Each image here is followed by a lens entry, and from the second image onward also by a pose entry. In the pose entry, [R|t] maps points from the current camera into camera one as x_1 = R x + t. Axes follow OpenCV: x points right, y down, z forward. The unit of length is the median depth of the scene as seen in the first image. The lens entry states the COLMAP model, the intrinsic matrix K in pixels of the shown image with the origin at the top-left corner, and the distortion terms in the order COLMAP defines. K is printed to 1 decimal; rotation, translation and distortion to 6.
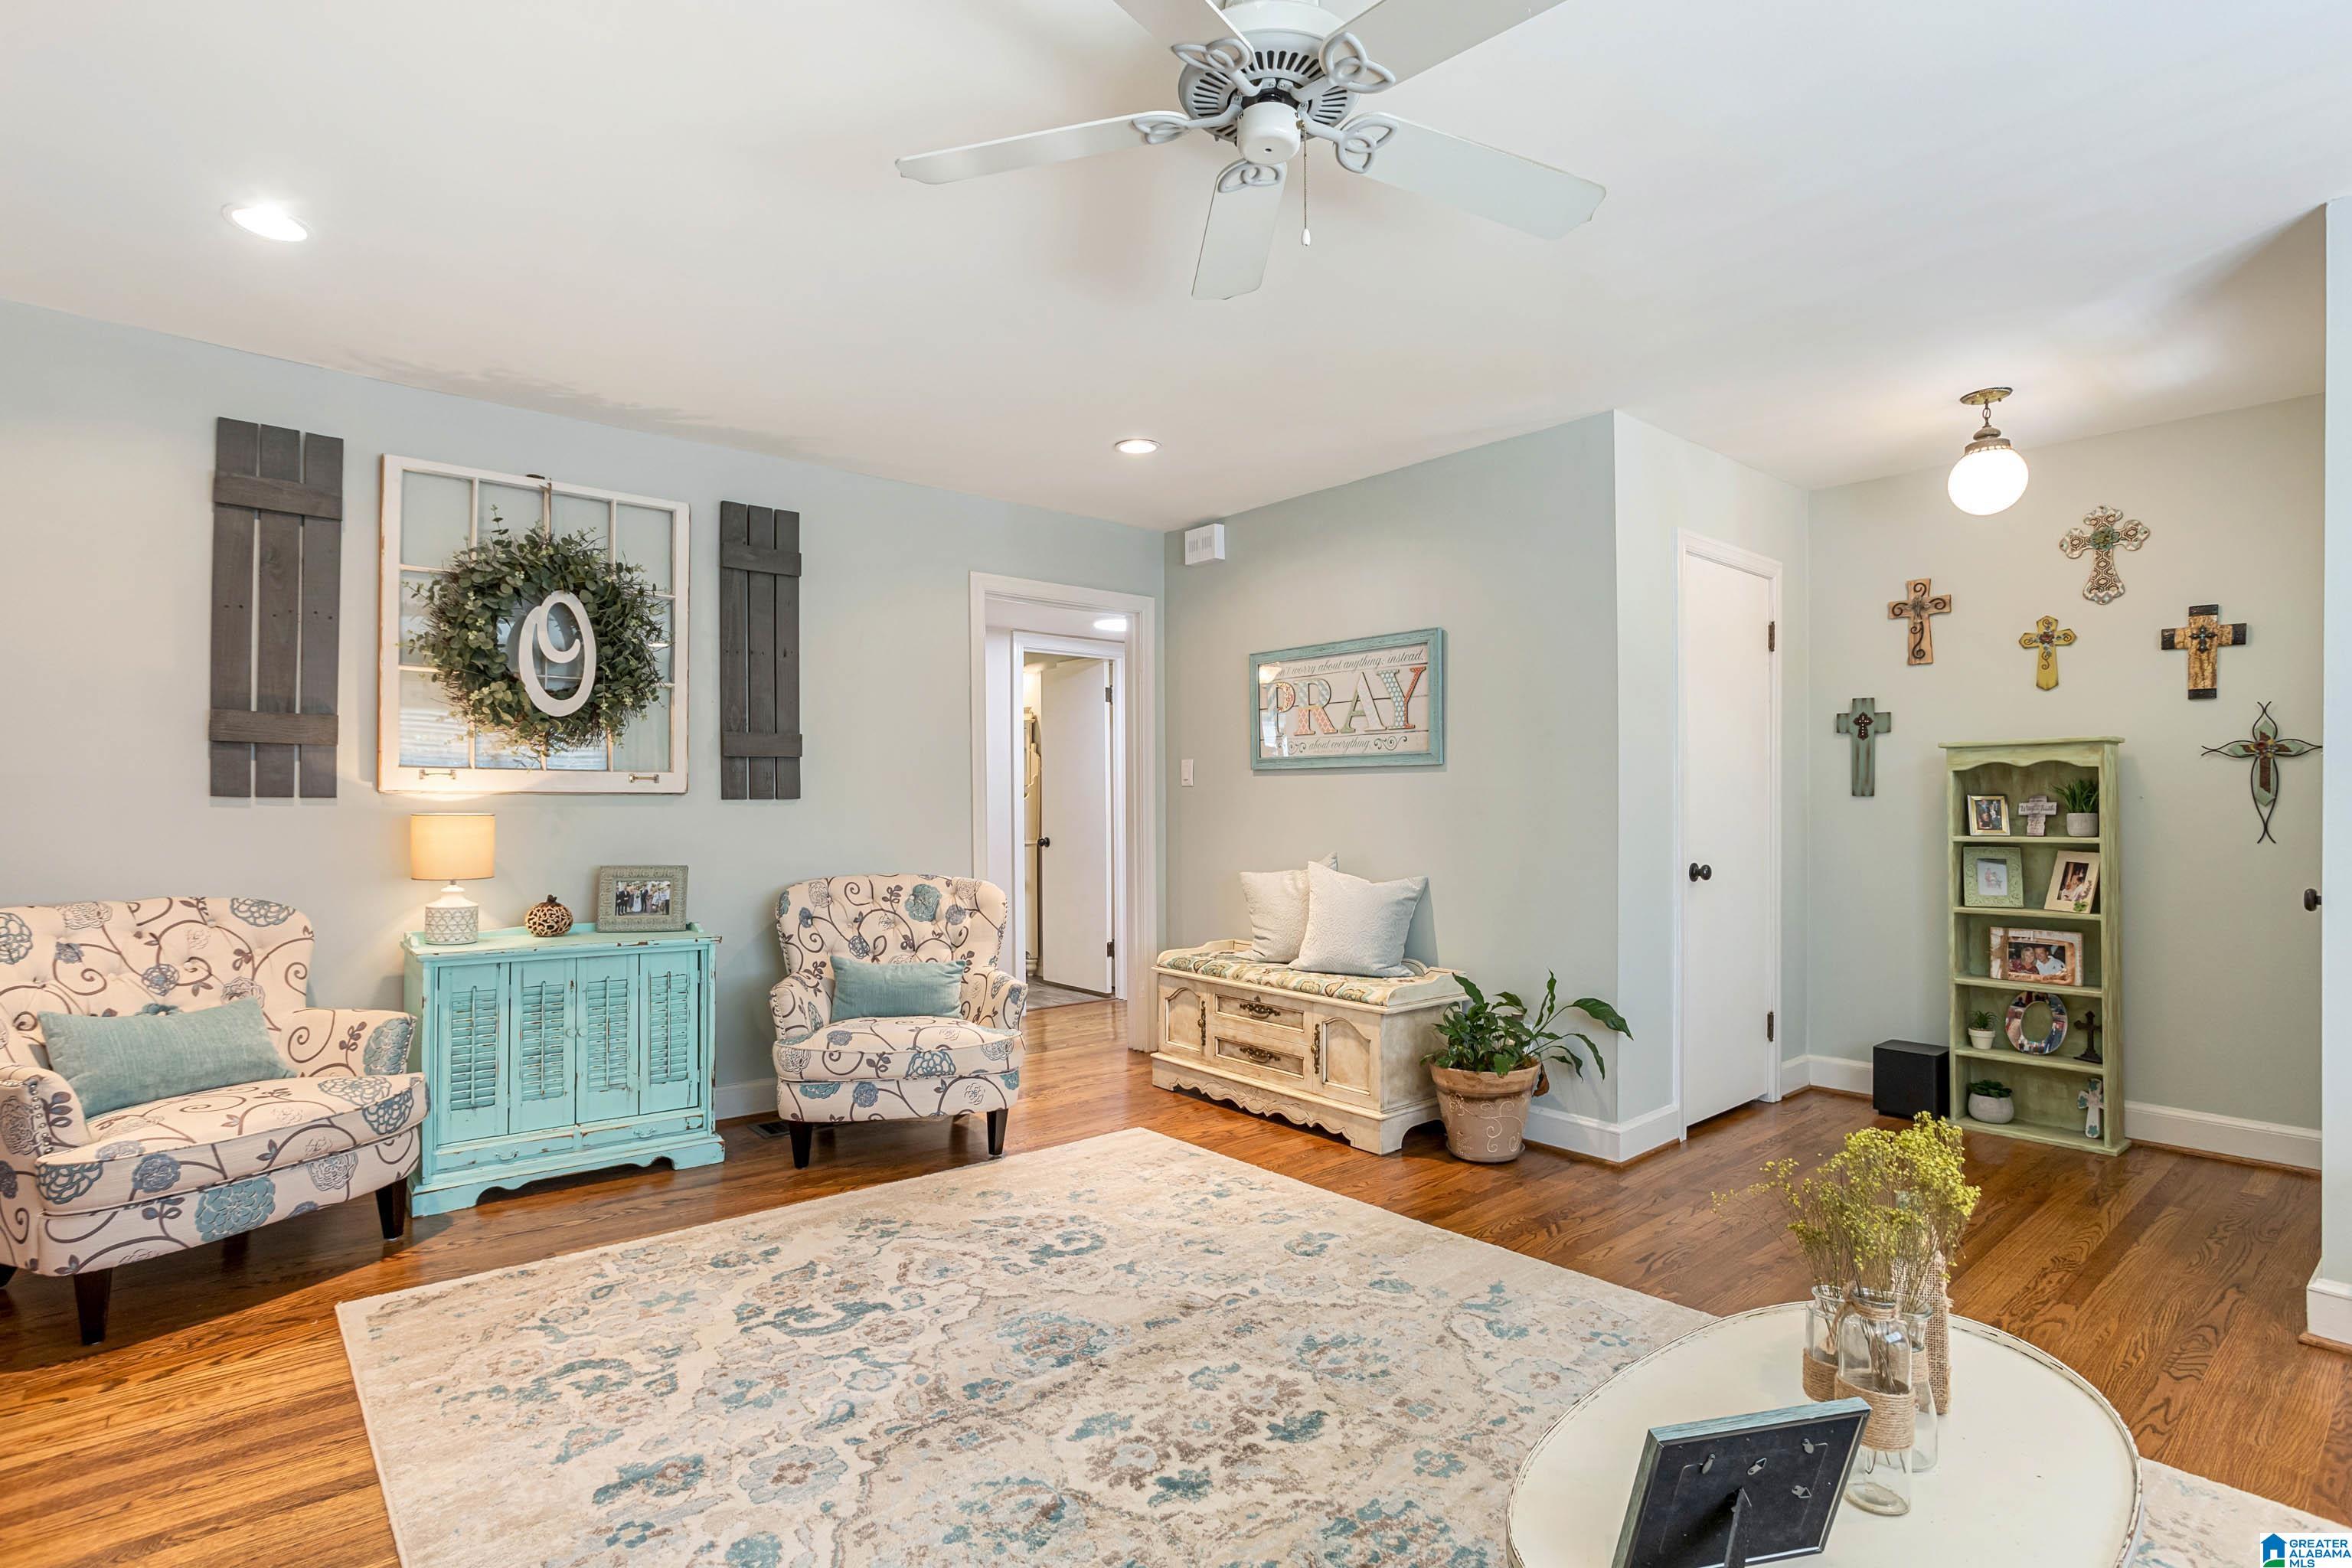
lens RADIAL K [[1151.3, 0, 1182.5], [0, 1151.3, 820.0], [0, 0, 1]] dist [-0.026904, 0.001555]
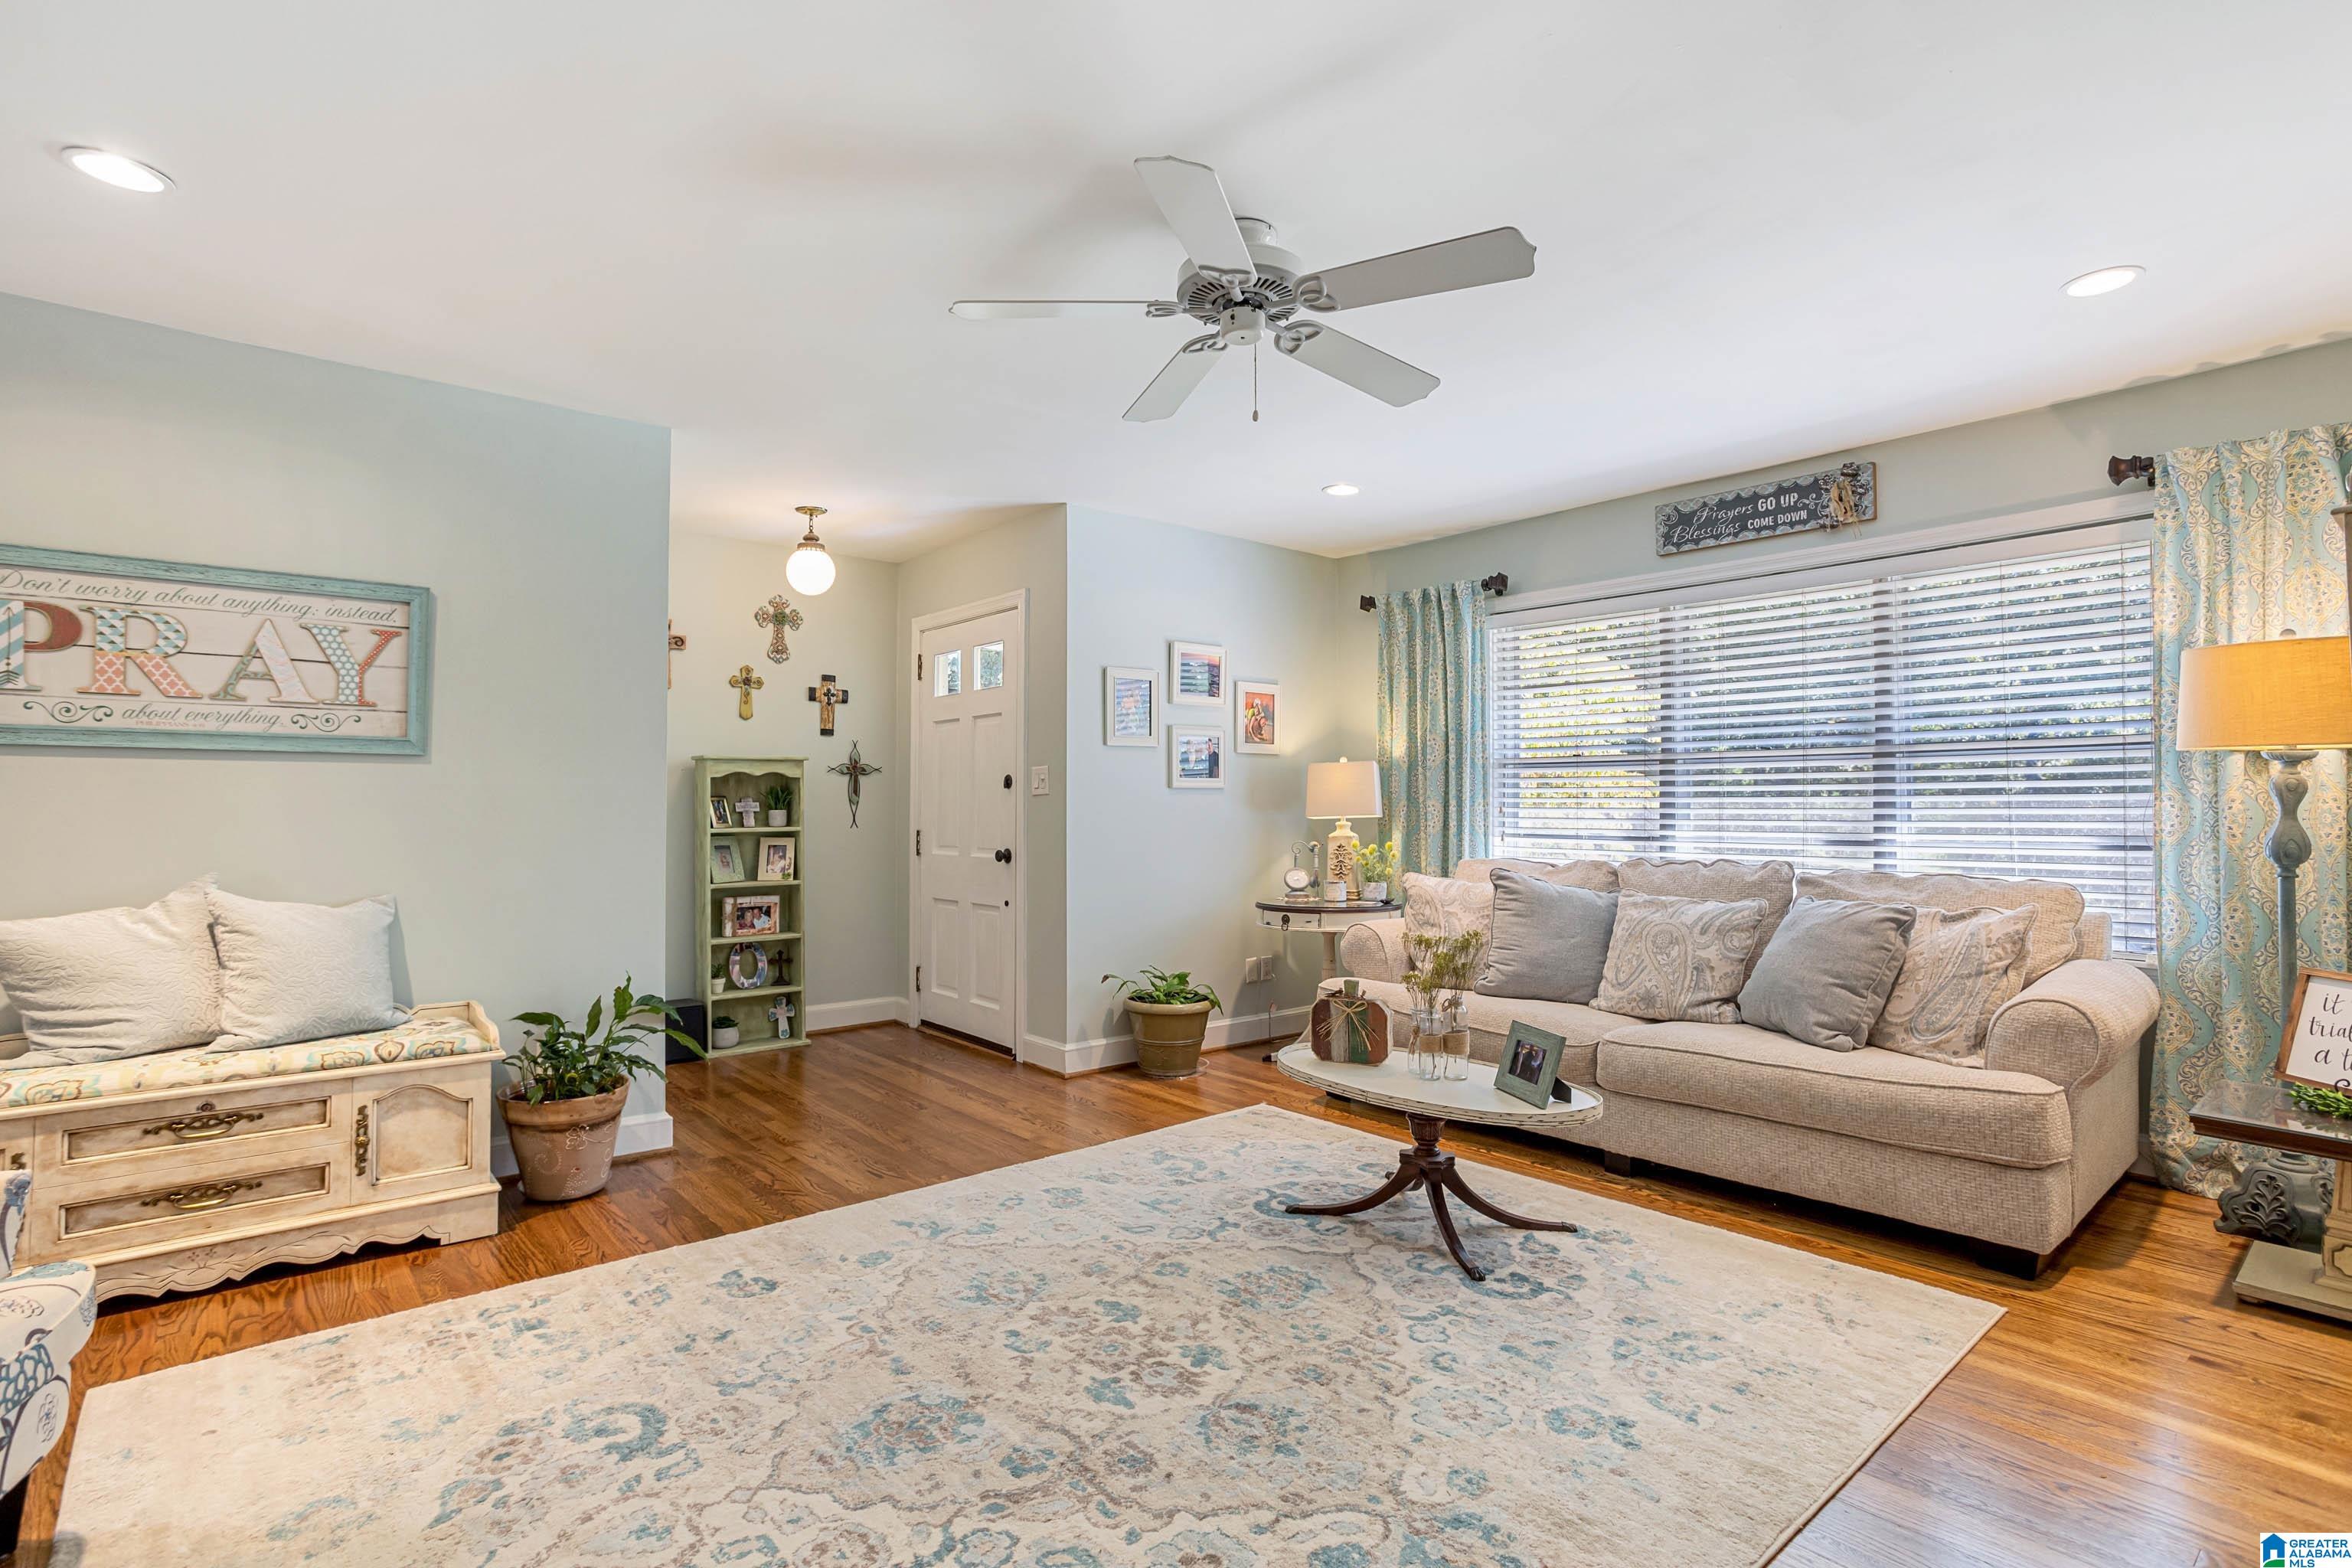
lens RADIAL K [[1134.1, 0, 1157.3], [0, 1134.1, 784.2], [0, 0, 1]] dist [-0.051491, 0.022943]
pose [[0.011887, 0.017568, 0.999775, -0.636742], [0.014592, 0.999736, -0.017740, -0.006595], [-0.999823, 0.014800, 0.011627, 0.536410]]
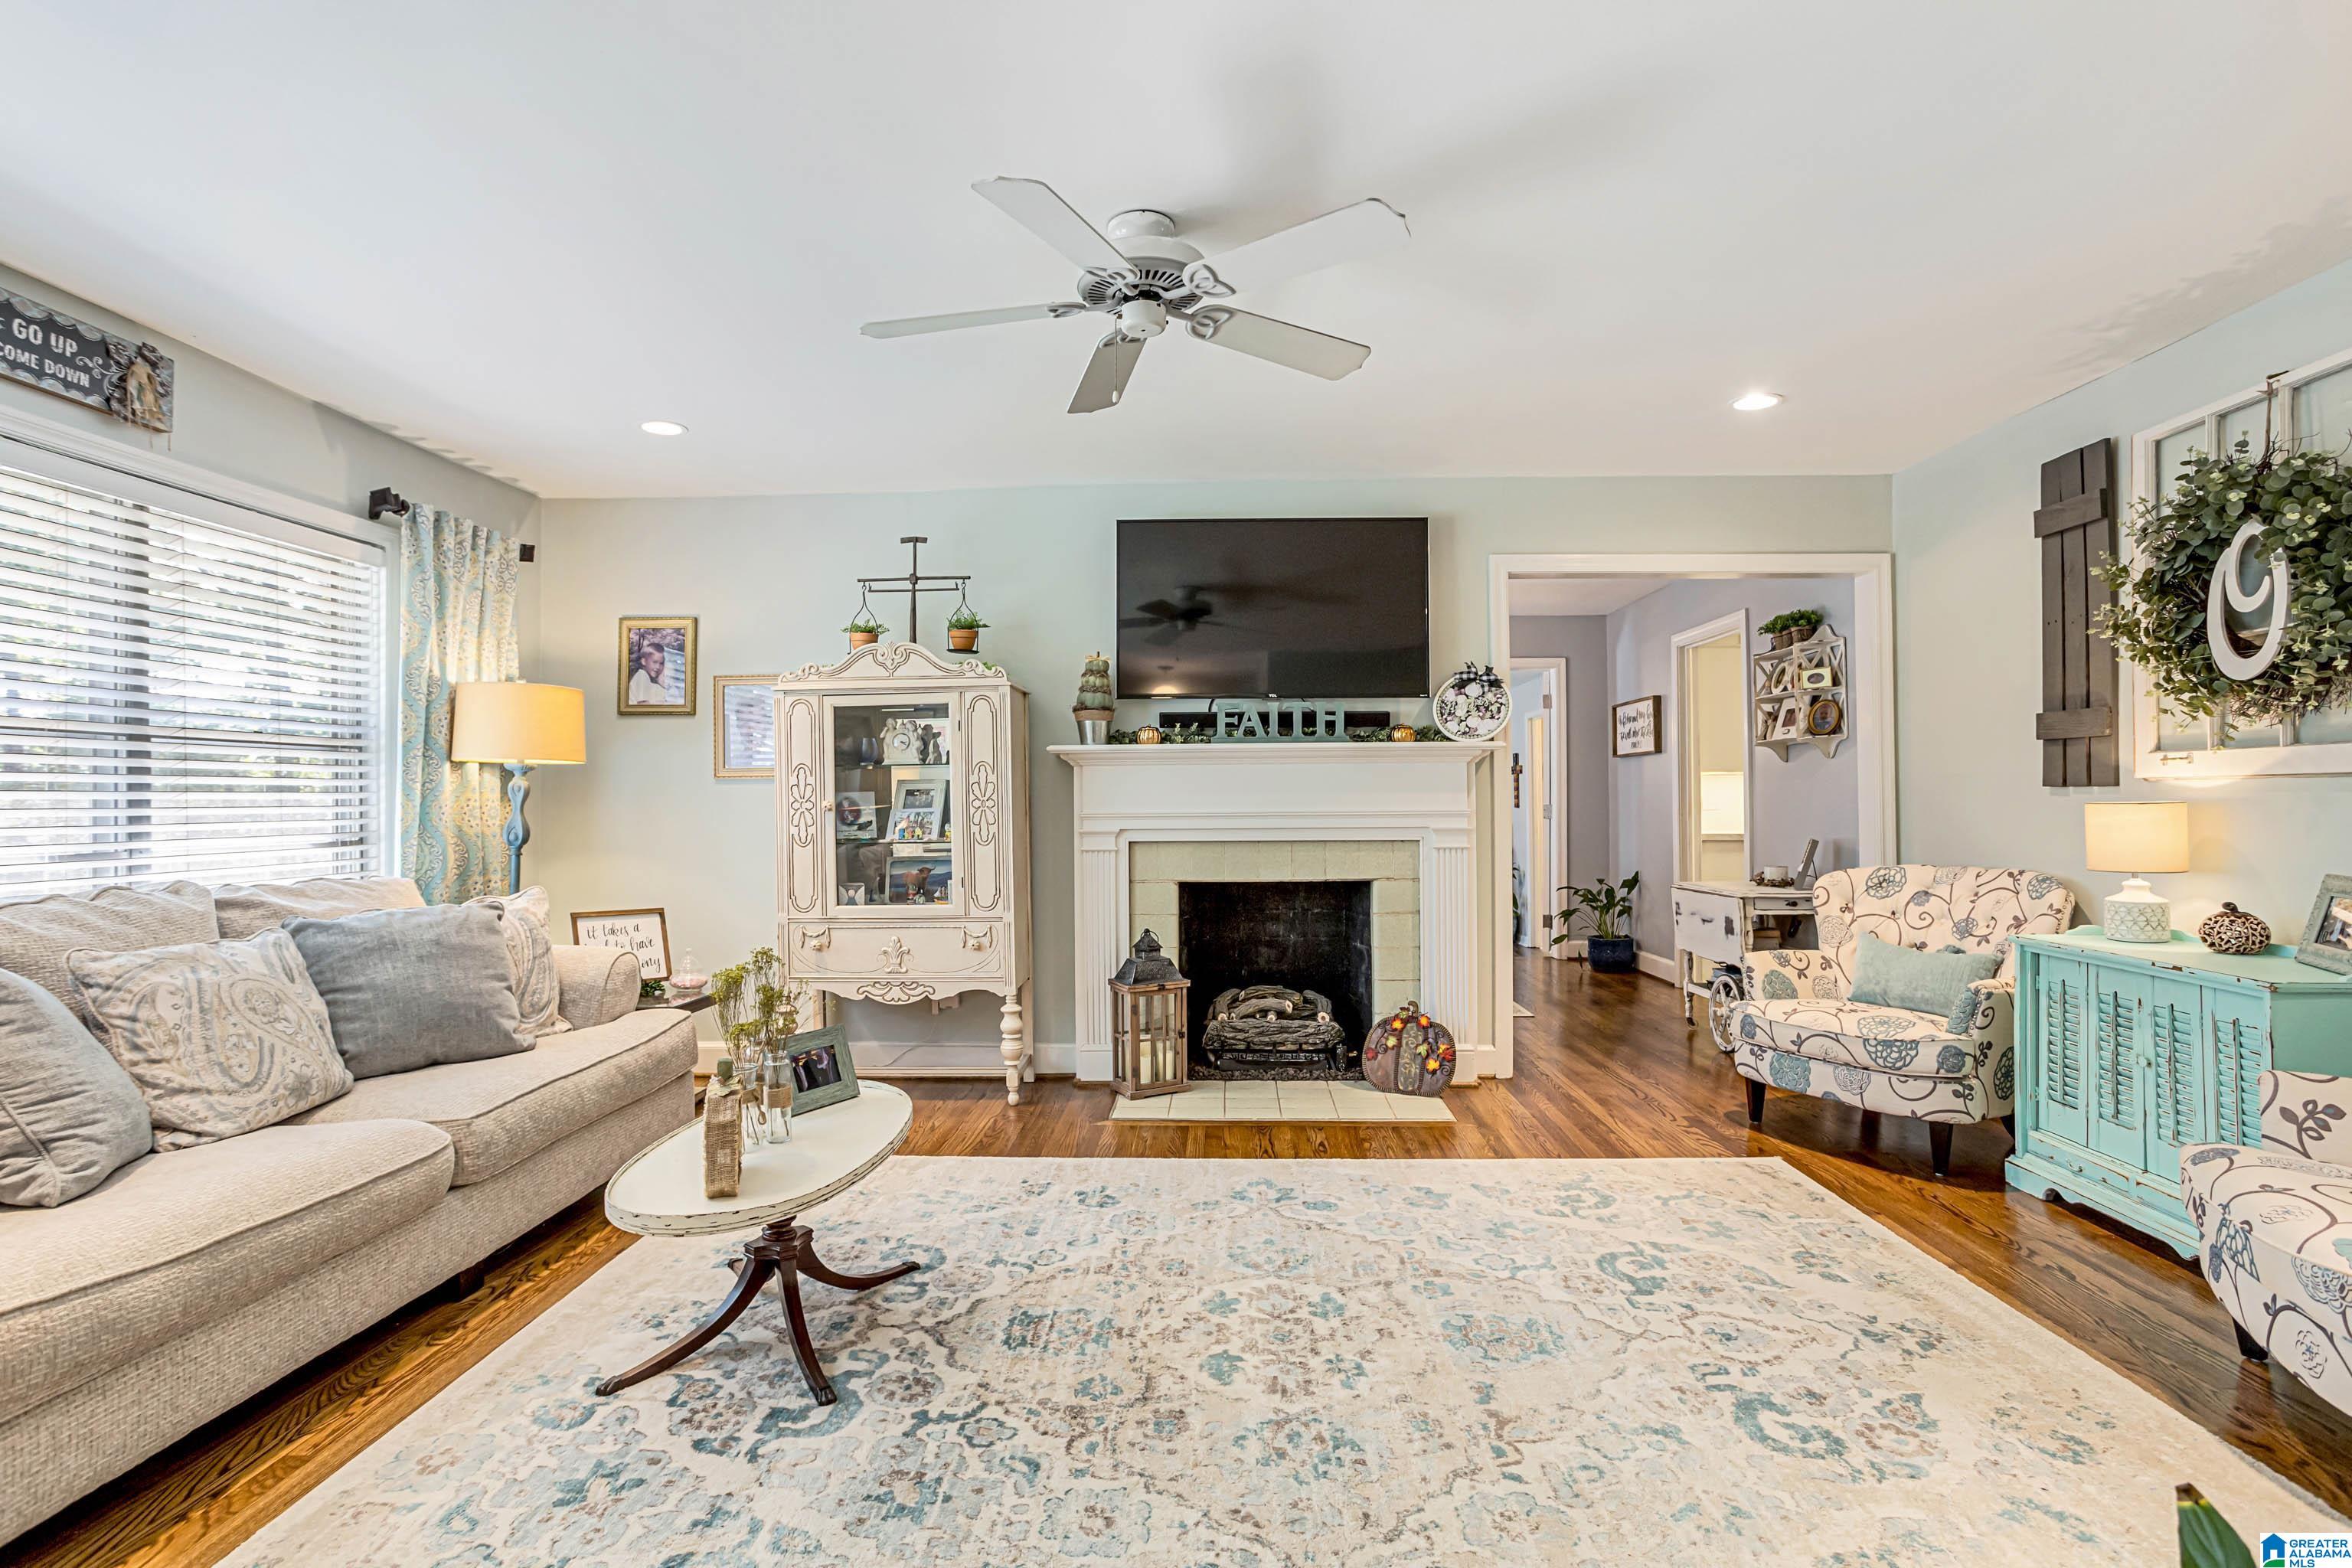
lens RADIAL K [[1140.2, 0, 1180.7], [0, 1140.2, 792.3], [0, 0, 1]] dist [-0.032273, 0.023109]
pose [[-0.674760, -0.004766, -0.738022, 0.529216], [-0.005537, 0.999984, -0.001395, -0.007043], [0.738016, 0.003145, -0.674776, 0.970490]]
